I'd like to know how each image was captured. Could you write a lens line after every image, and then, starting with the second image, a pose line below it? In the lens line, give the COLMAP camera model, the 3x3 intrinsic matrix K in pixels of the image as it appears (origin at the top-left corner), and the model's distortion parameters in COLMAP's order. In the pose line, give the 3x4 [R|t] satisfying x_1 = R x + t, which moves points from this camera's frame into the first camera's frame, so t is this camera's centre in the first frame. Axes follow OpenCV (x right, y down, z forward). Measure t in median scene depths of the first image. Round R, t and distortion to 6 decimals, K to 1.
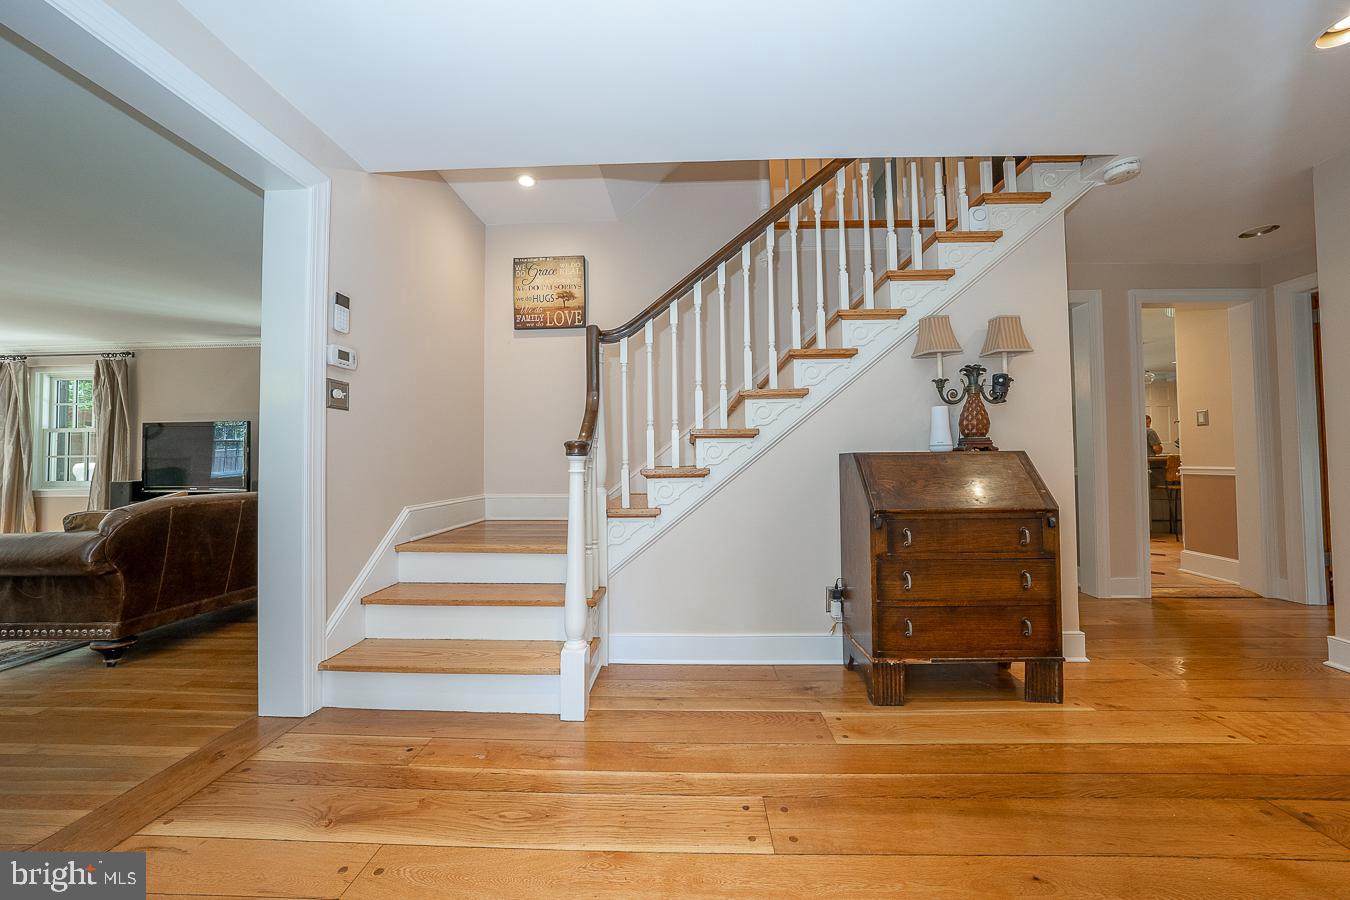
lens RADIAL K [[465.5, 0, 675.0], [0, 465.5, 450.0], [0, 0, 1]] dist [-0.024986, 0.005461]
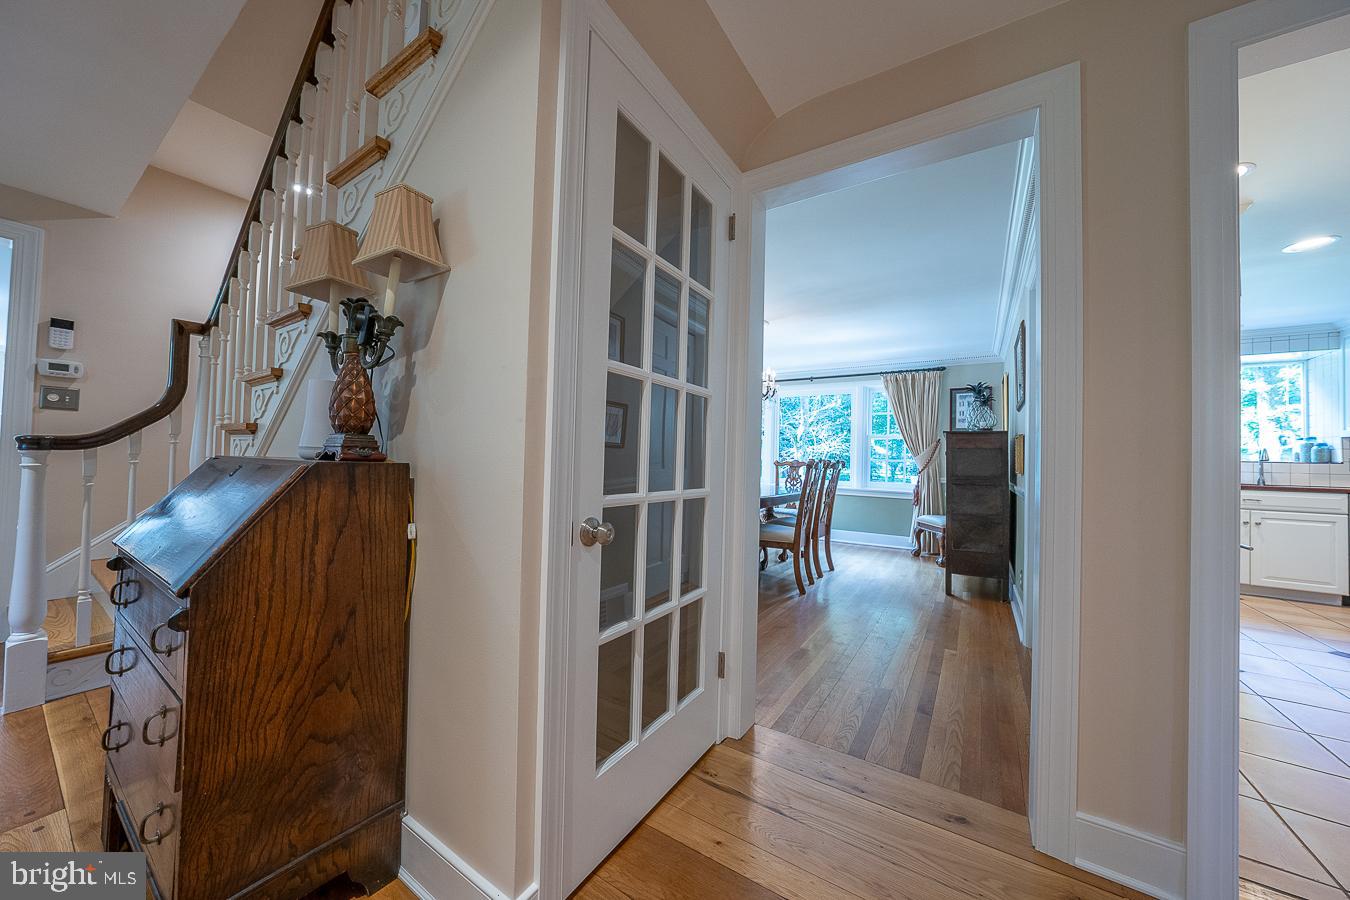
lens RADIAL K [[465.5, 0, 675.0], [0, 465.5, 450.0], [0, 0, 1]] dist [-0.024986, 0.005461]
pose [[0.858897, 0.019744, -0.511767, 1.344523], [-0.021620, 0.999764, 0.002286, -0.016953], [0.511691, 0.009101, 0.859121, 0.784581]]
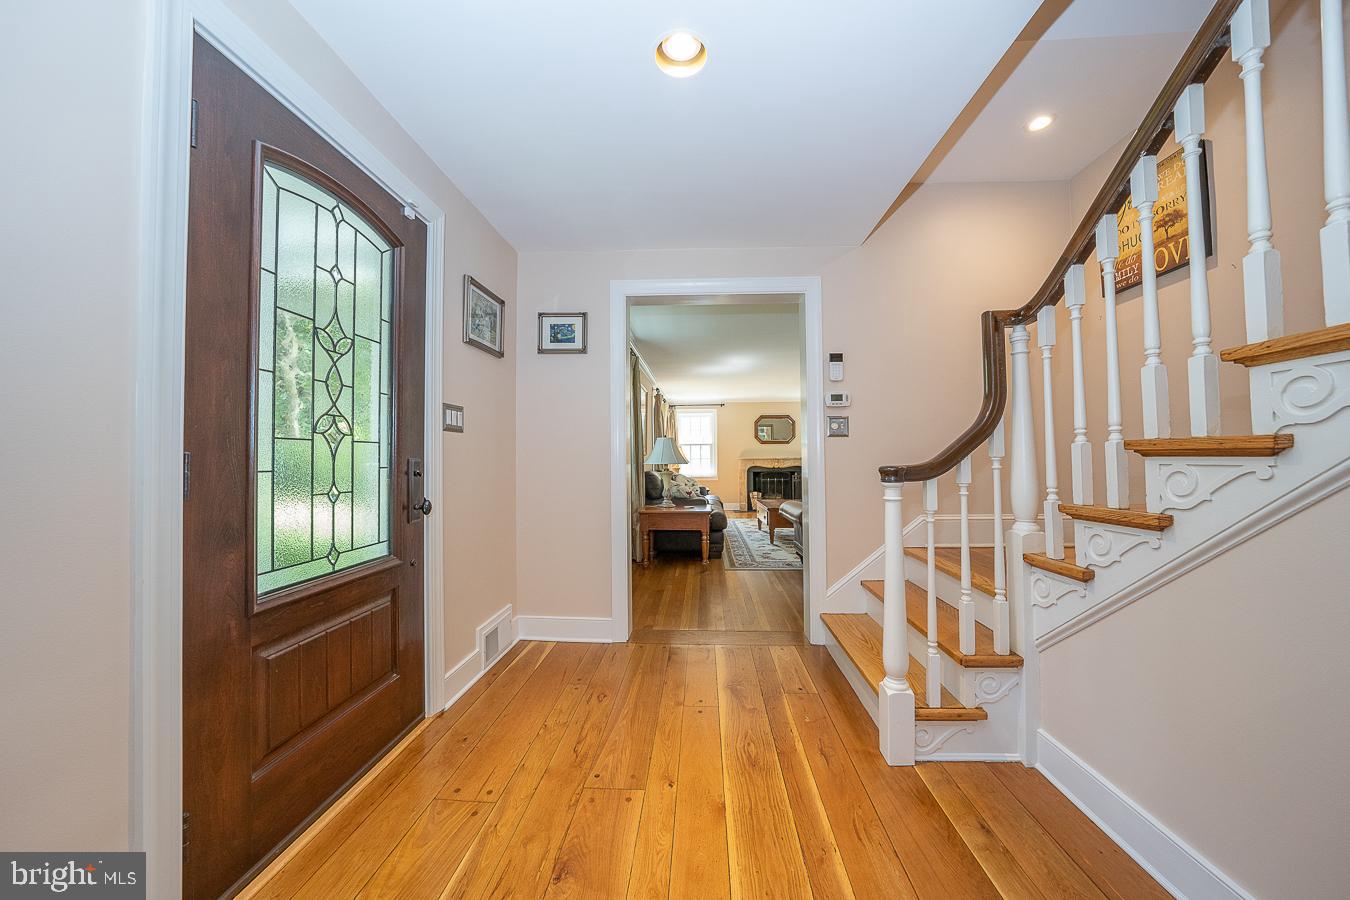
lens RADIAL K [[465.5, 0, 675.0], [0, 465.5, 450.0], [0, 0, 1]] dist [-0.024986, 0.005461]
pose [[-0.013615, -0.011782, -0.999838, 0.648447], [0.029641, 0.999486, -0.012181, -0.046666], [0.999468, -0.029803, -0.013259, 0.522521]]
